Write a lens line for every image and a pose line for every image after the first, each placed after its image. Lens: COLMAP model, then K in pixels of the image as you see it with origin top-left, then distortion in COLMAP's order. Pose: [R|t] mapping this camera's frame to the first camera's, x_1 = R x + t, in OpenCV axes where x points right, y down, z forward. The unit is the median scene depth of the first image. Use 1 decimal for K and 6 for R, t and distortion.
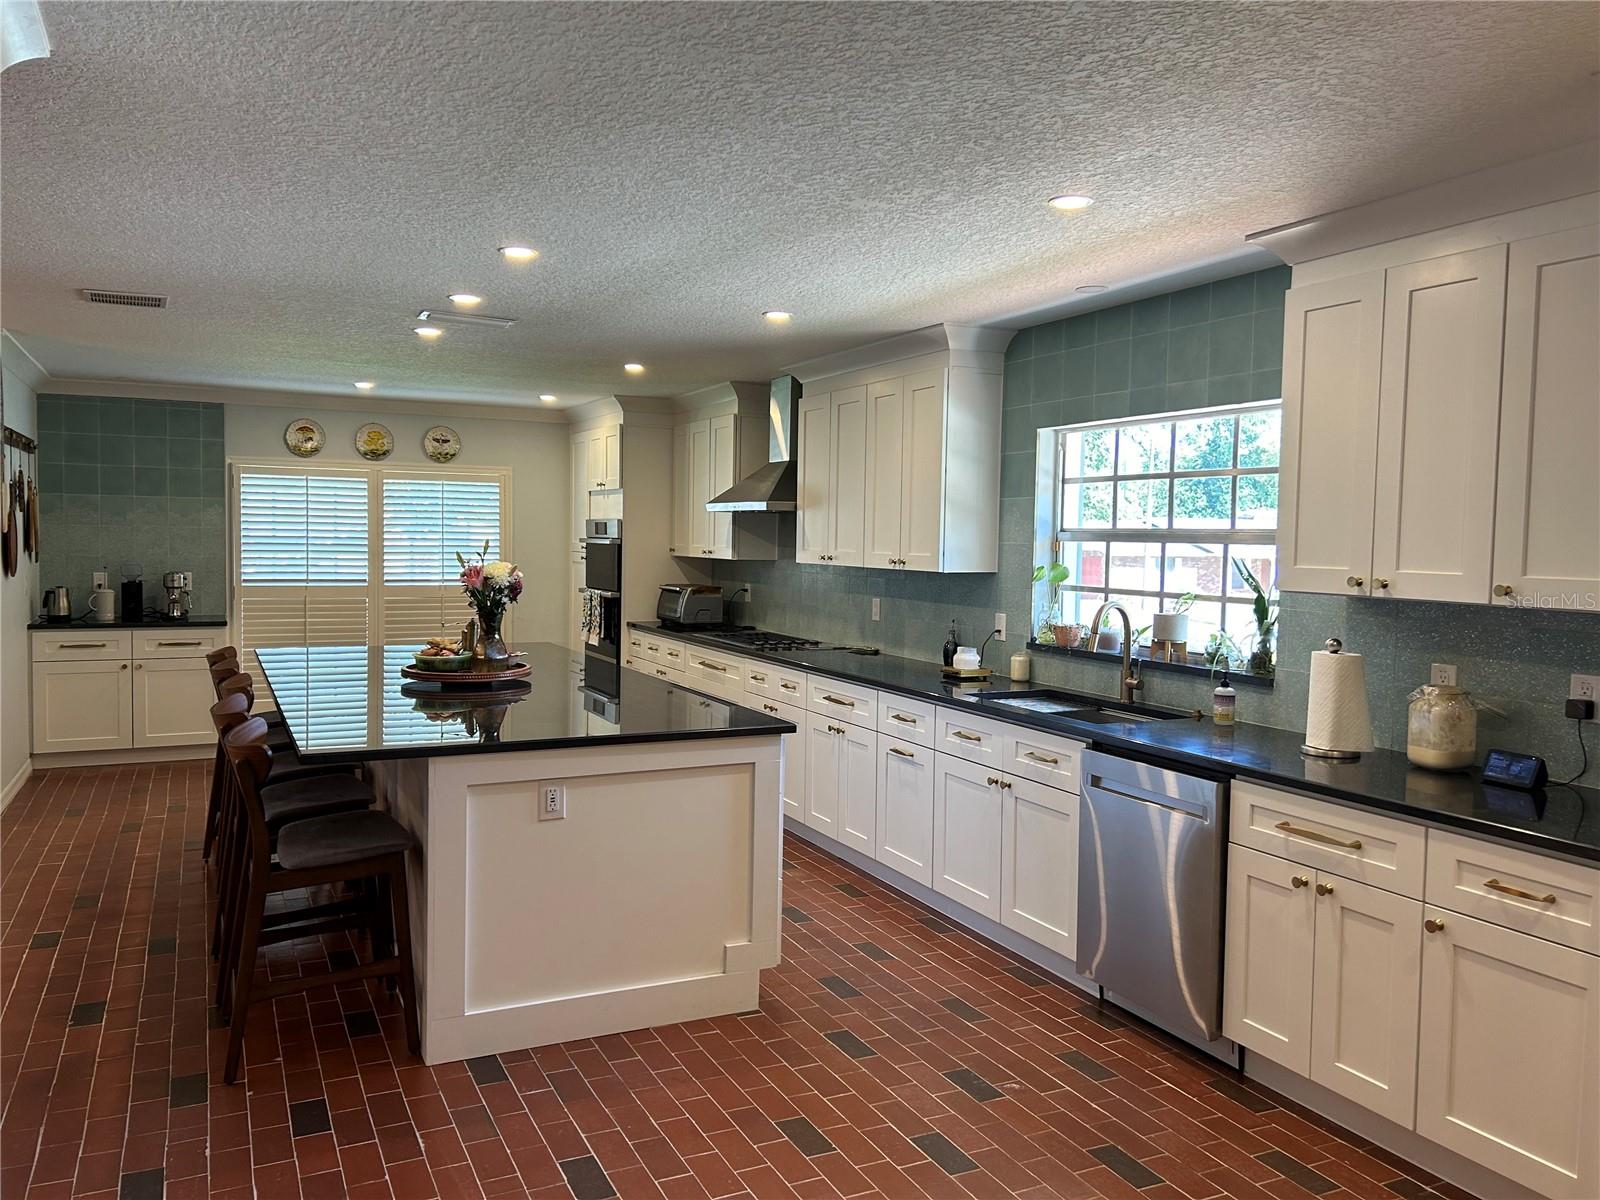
lens RADIAL K [[1193.3, 0, 793.1], [0, 1193.3, 598.4], [0, 0, 1]] dist [0.067724, -0.071031]
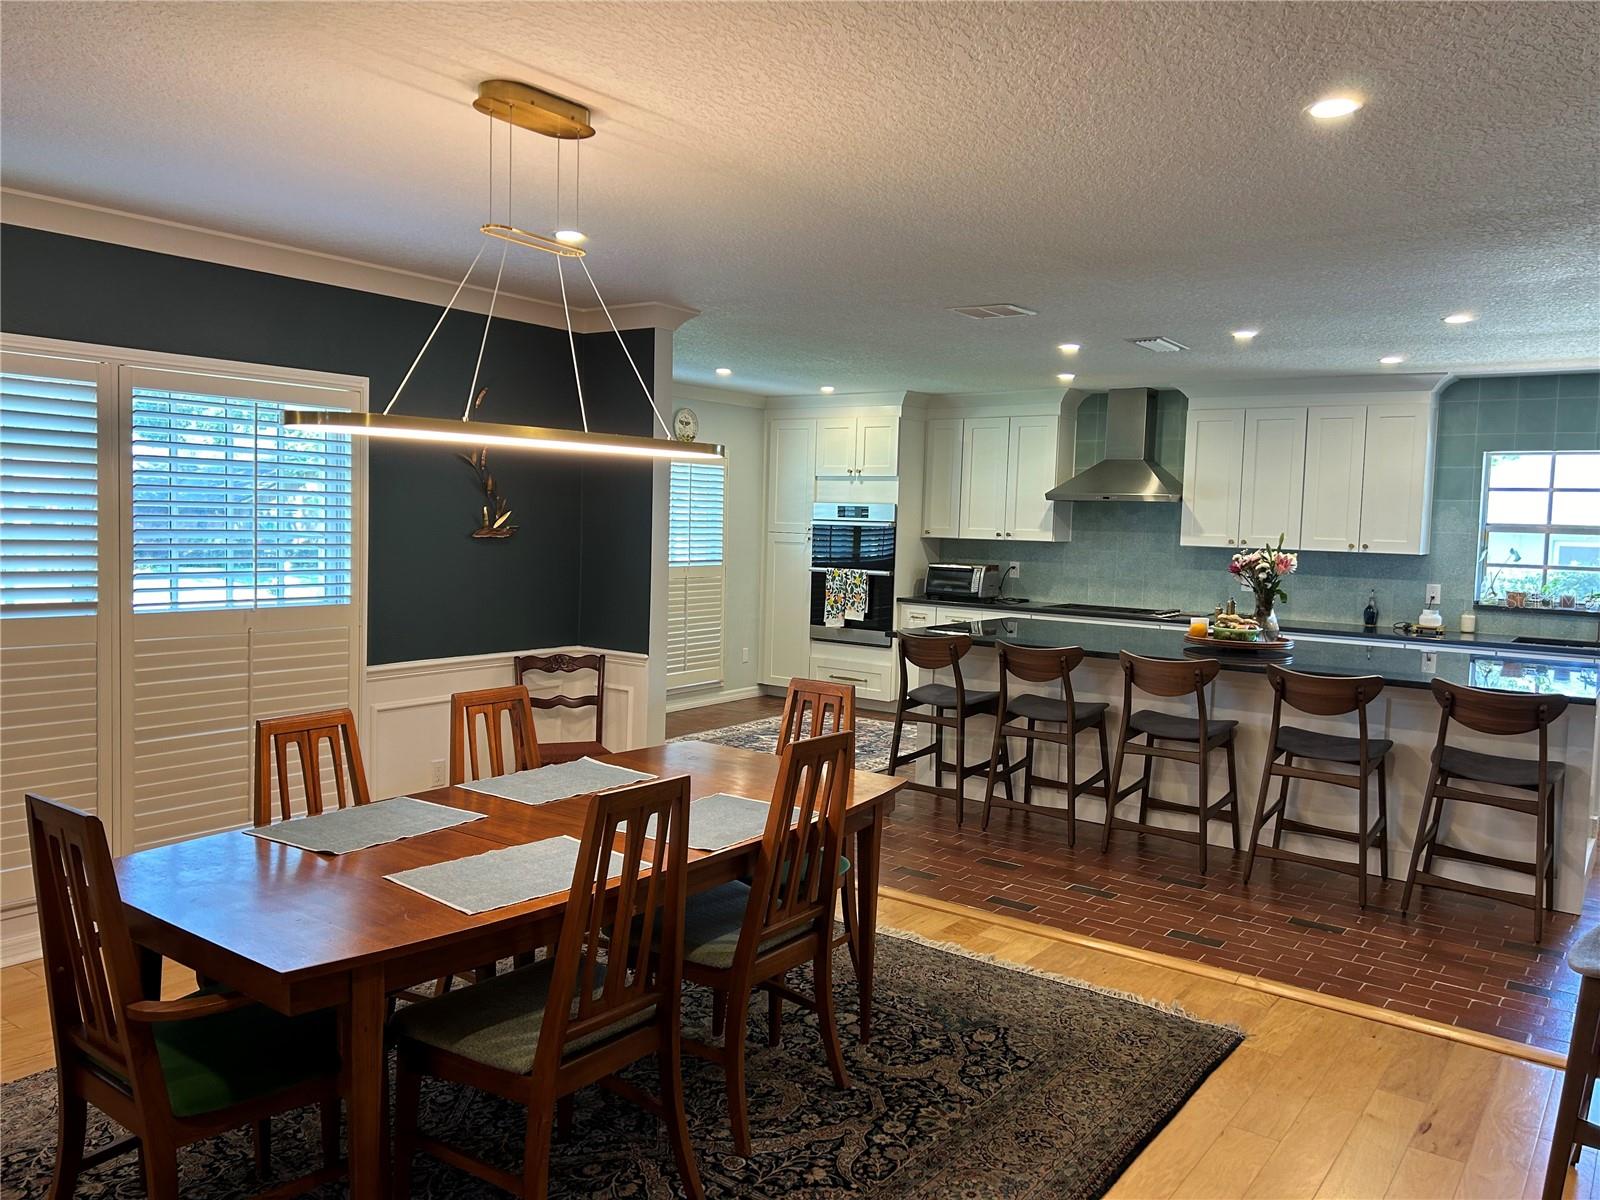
lens RADIAL K [[1193.3, 0, 793.1], [0, 1193.3, 598.4], [0, 0, 1]] dist [0.067724, -0.071031]
pose [[0.886308, -0.027187, 0.462297, -1.106898], [0.013164, 0.999351, 0.033532, -0.027198], [-0.462909, -0.023634, 0.886091, 0.110070]]
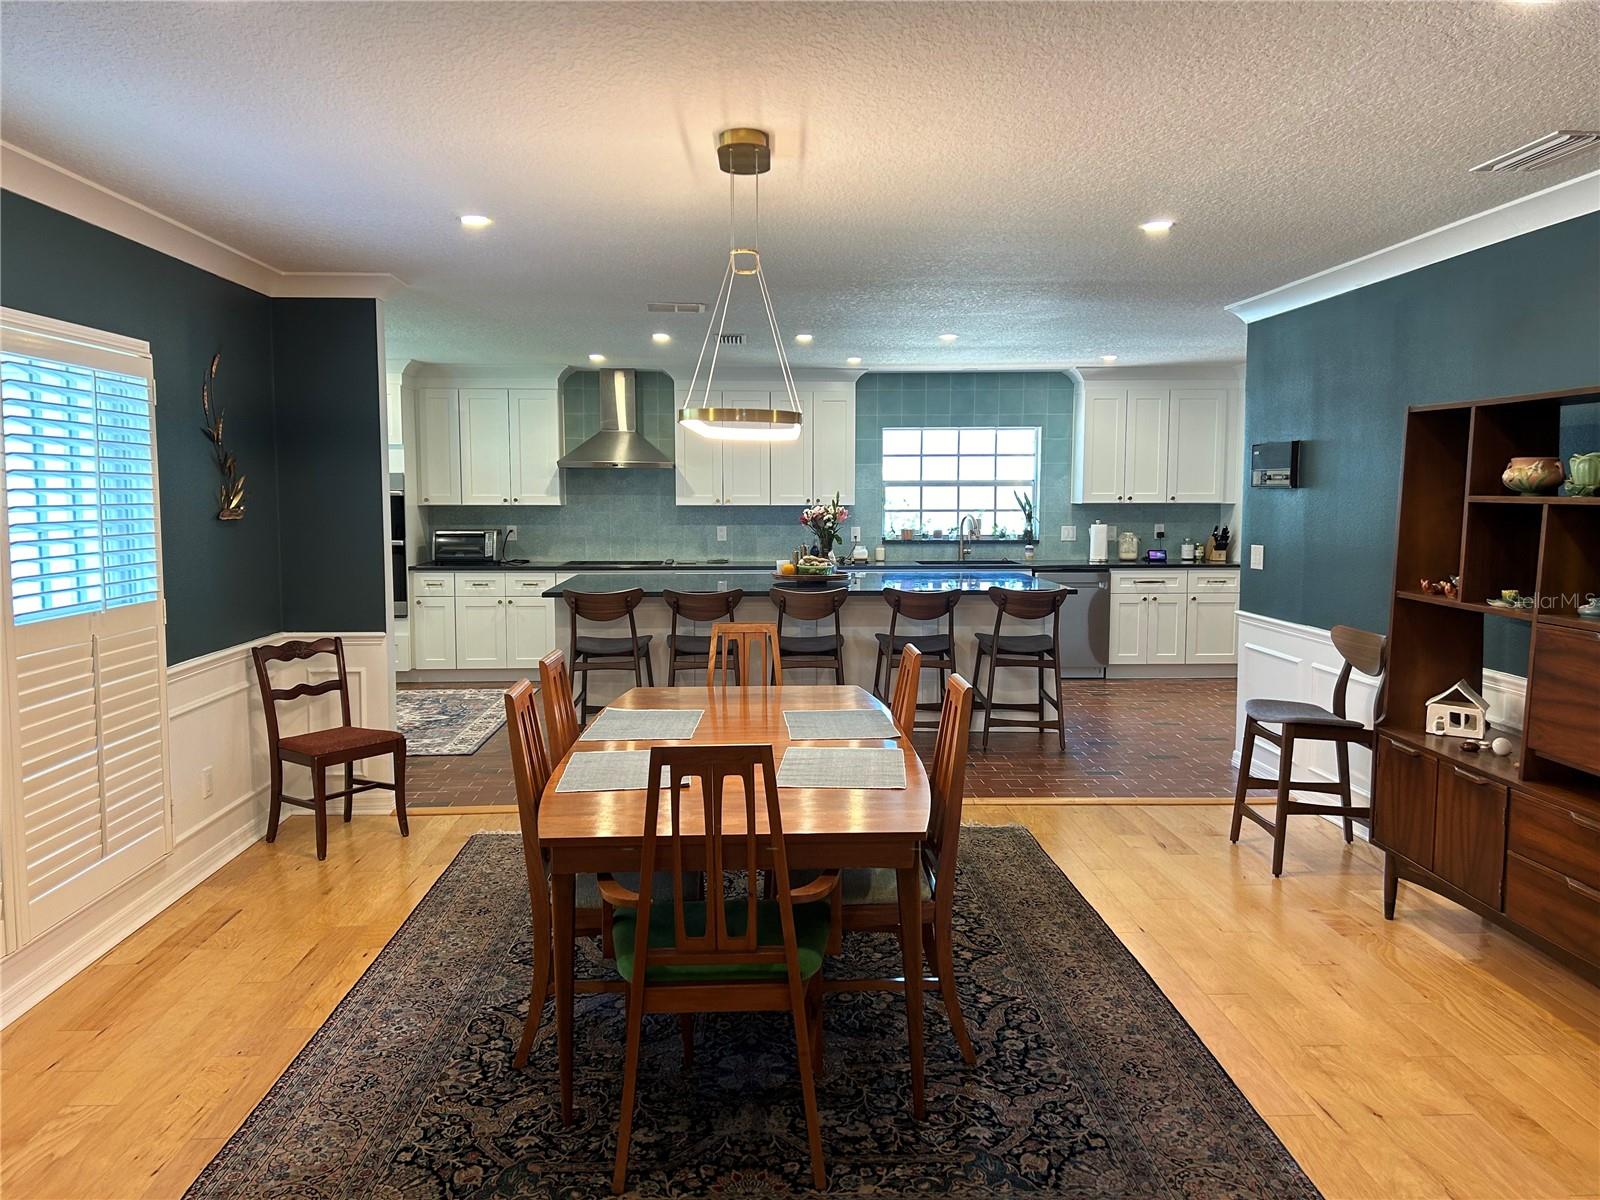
lens RADIAL K [[1194.5, 0, 780.6], [0, 1194.5, 601.1], [0, 0, 1]] dist [0.180638, -0.225563]
pose [[0.396561, -0.104957, 0.911989, -1.552475], [0.055437, 0.994368, 0.090332, -0.046466], [-0.916333, 0.014736, 0.400145, 0.364261]]
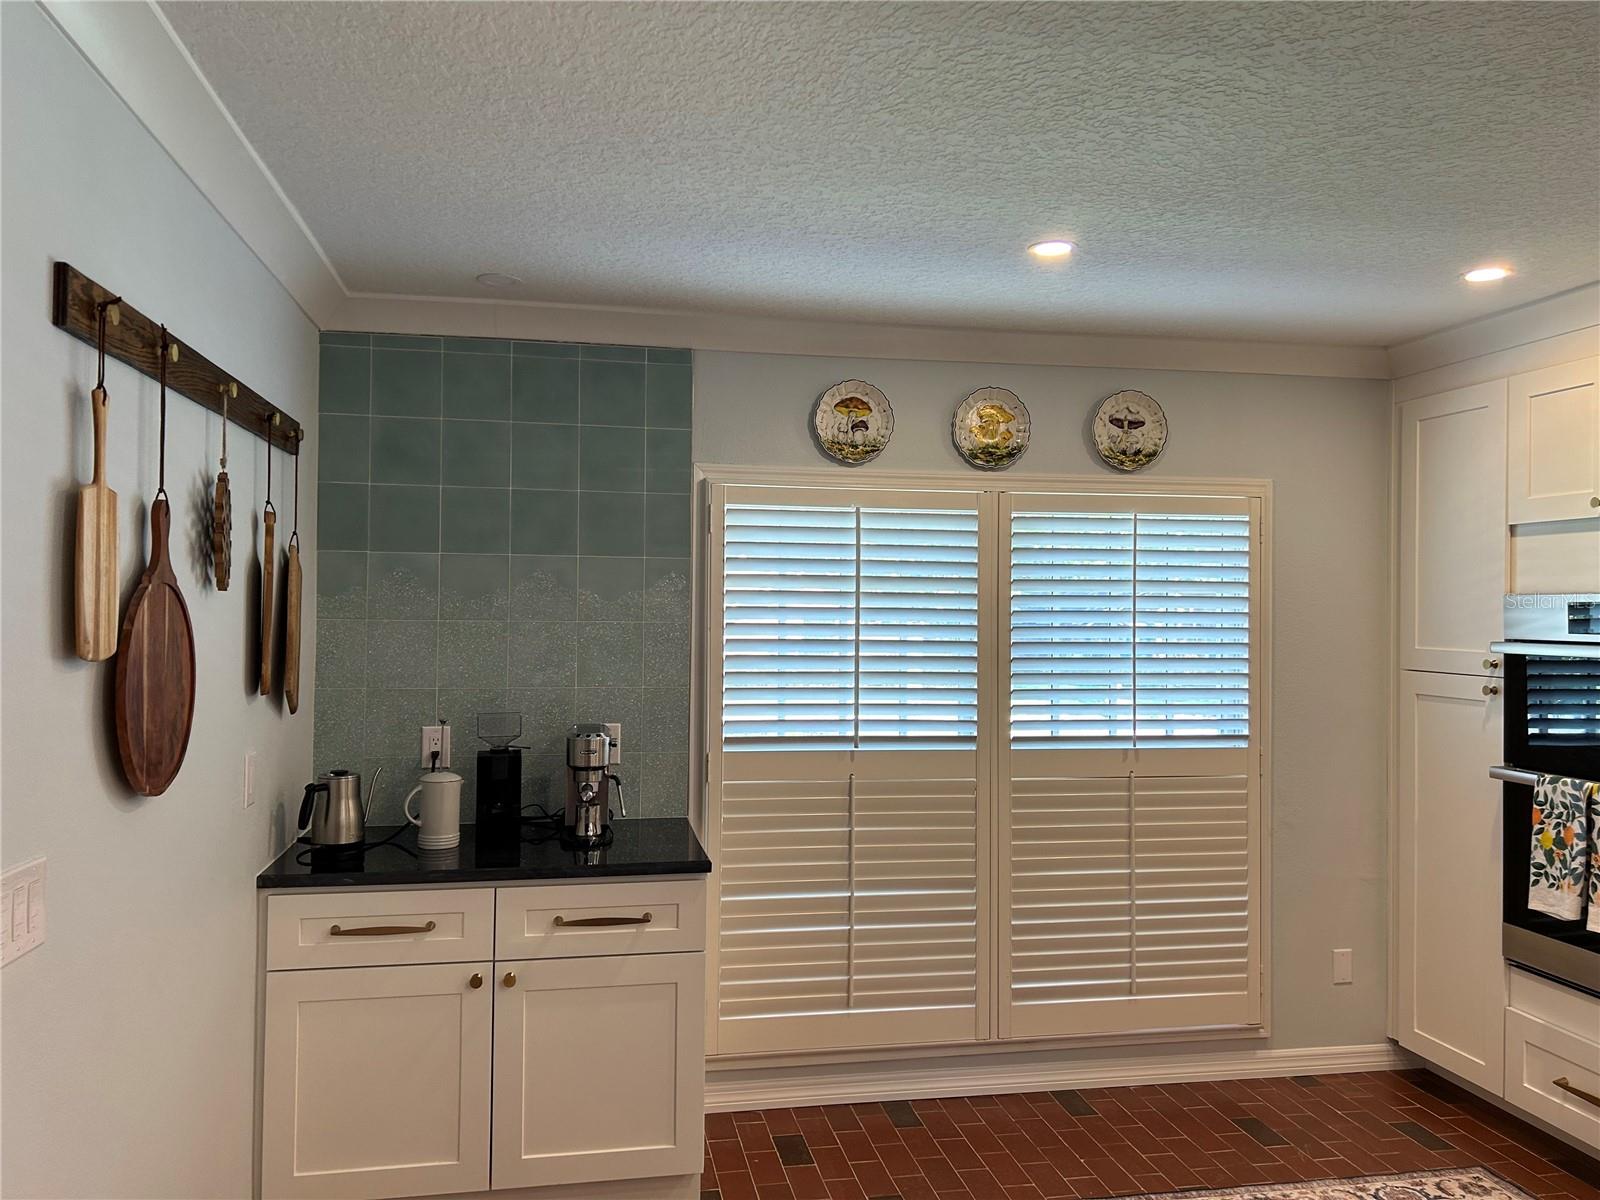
lens RADIAL K [[1193.3, 0, 793.1], [0, 1193.3, 598.4], [0, 0, 1]] dist [0.067724, -0.071031]
pose [[0.964326, -0.009391, -0.264552, -0.480826], [-0.008240, 0.997821, -0.065457, -0.059355], [0.264591, 0.065302, 0.962147, 0.886999]]
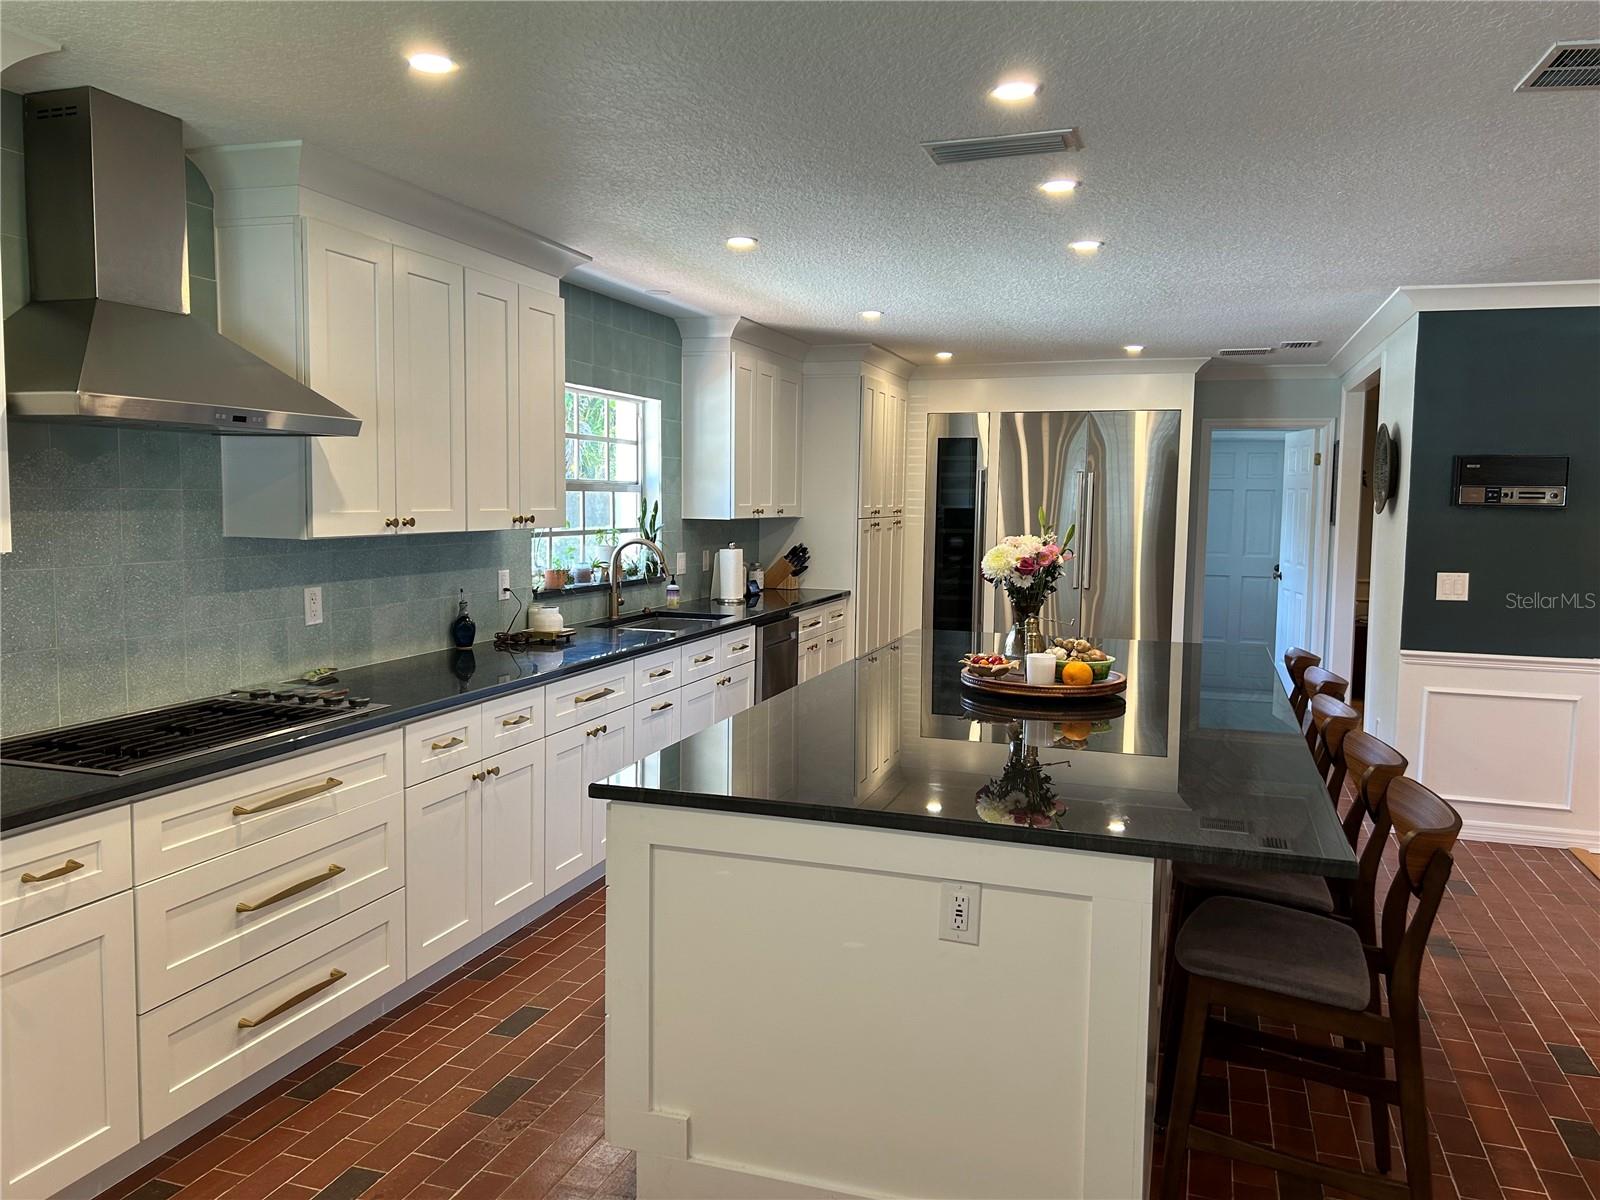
lens RADIAL K [[1193.3, 0, 793.1], [0, 1193.3, 598.4], [0, 0, 1]] dist [0.067724, -0.071031]
pose [[-0.714816, -0.091089, 0.693354, -0.614505], [0.007776, 0.990384, 0.138127, -0.090191], [-0.699269, 0.104127, -0.707234, 1.480033]]
